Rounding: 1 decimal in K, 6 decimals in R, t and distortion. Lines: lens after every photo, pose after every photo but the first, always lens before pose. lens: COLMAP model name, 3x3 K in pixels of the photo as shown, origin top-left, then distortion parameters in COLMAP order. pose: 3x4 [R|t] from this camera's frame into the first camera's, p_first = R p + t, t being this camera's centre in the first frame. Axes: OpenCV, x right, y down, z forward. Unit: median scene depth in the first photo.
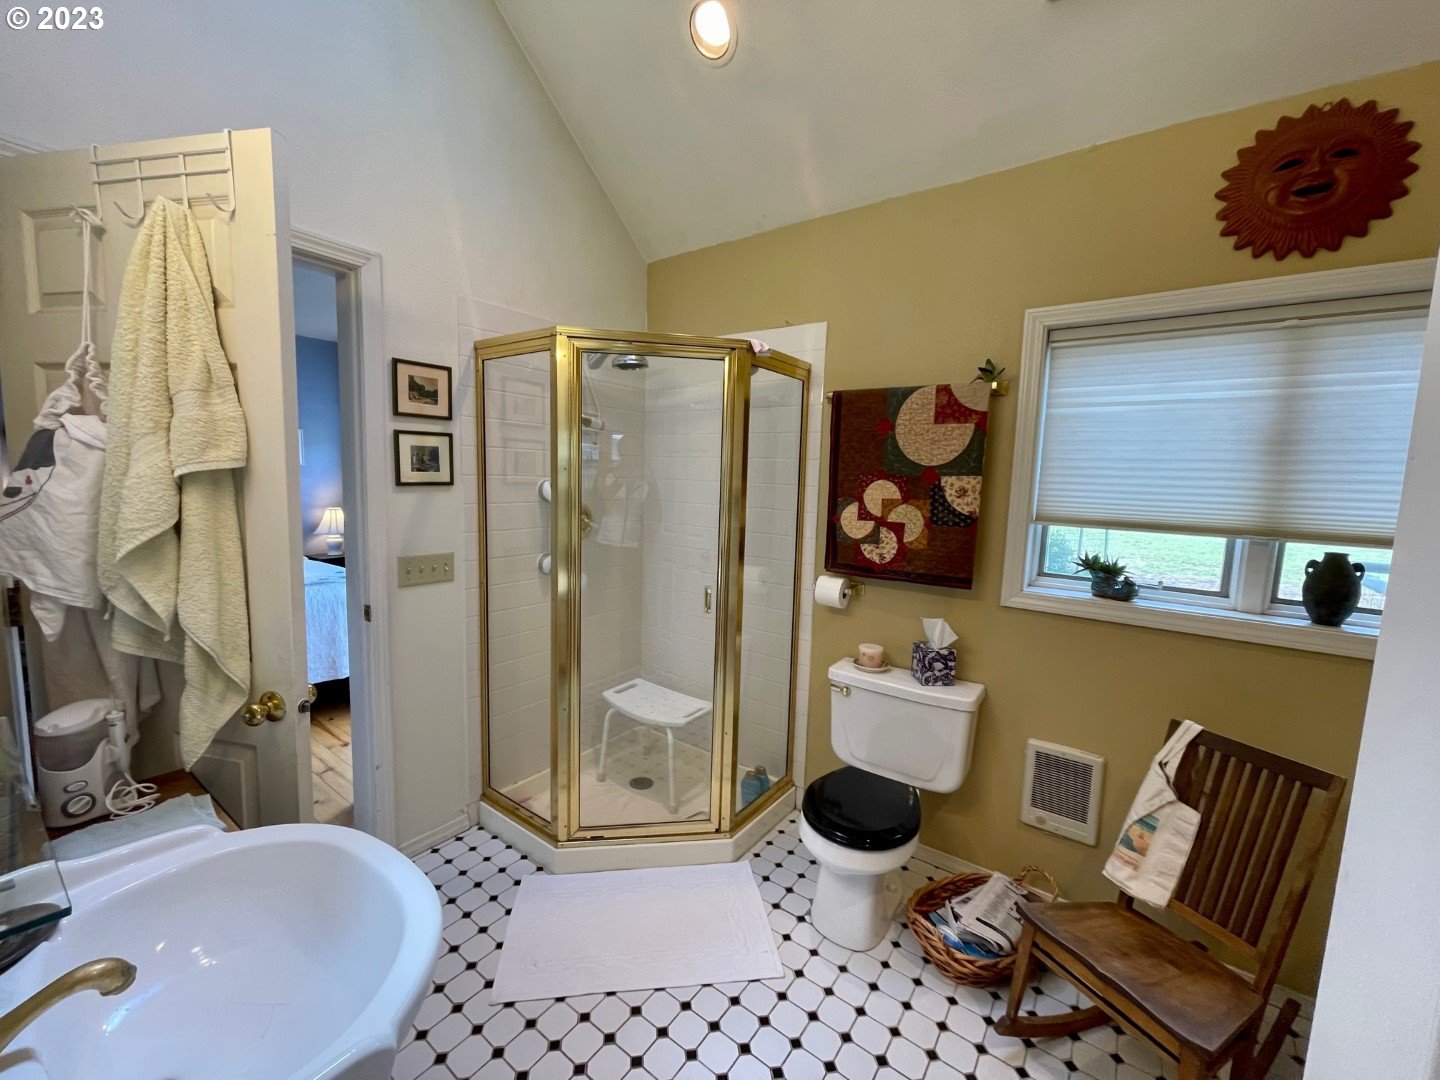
lens RADIAL K [[578.1, 0, 705.3], [0, 578.1, 532.6], [0, 0, 1]] dist [-0.004036, 0.001492]
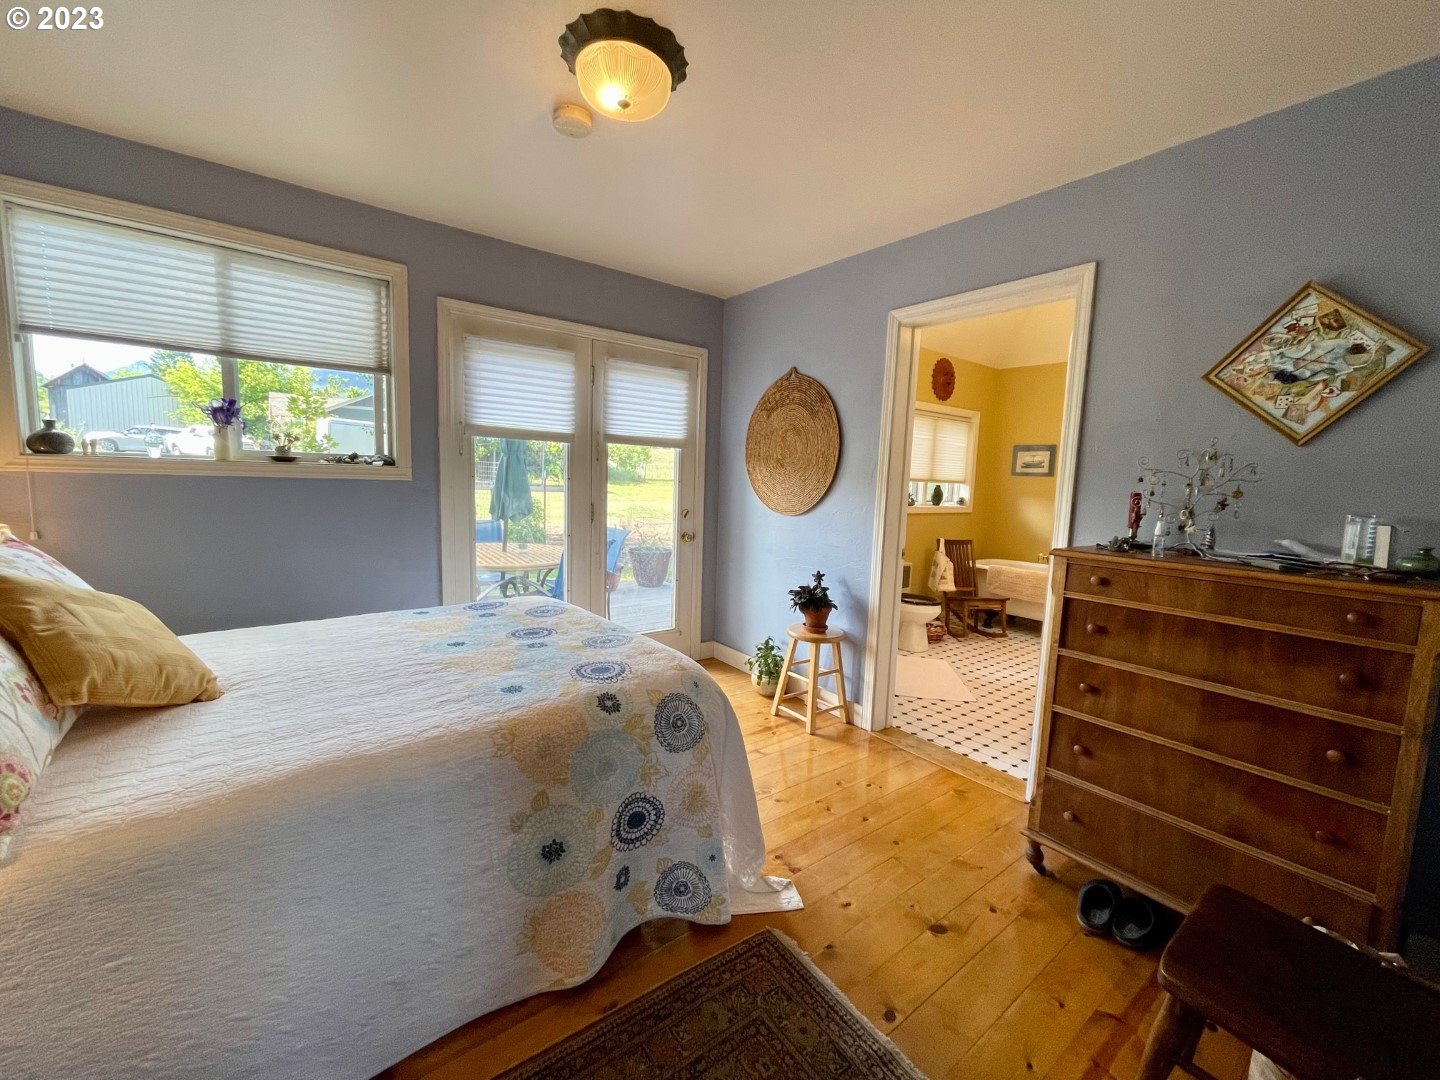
lens RADIAL K [[578.1, 0, 719.9], [0, 578.1, 541.3], [0, 0, 1]] dist [-0.004036, 0.001492]
pose [[0.249138, -0.123419, 0.960572, -2.688065], [0.078655, 0.991149, 0.106947, -0.104195], [-0.965269, 0.048909, 0.256640, 1.382181]]
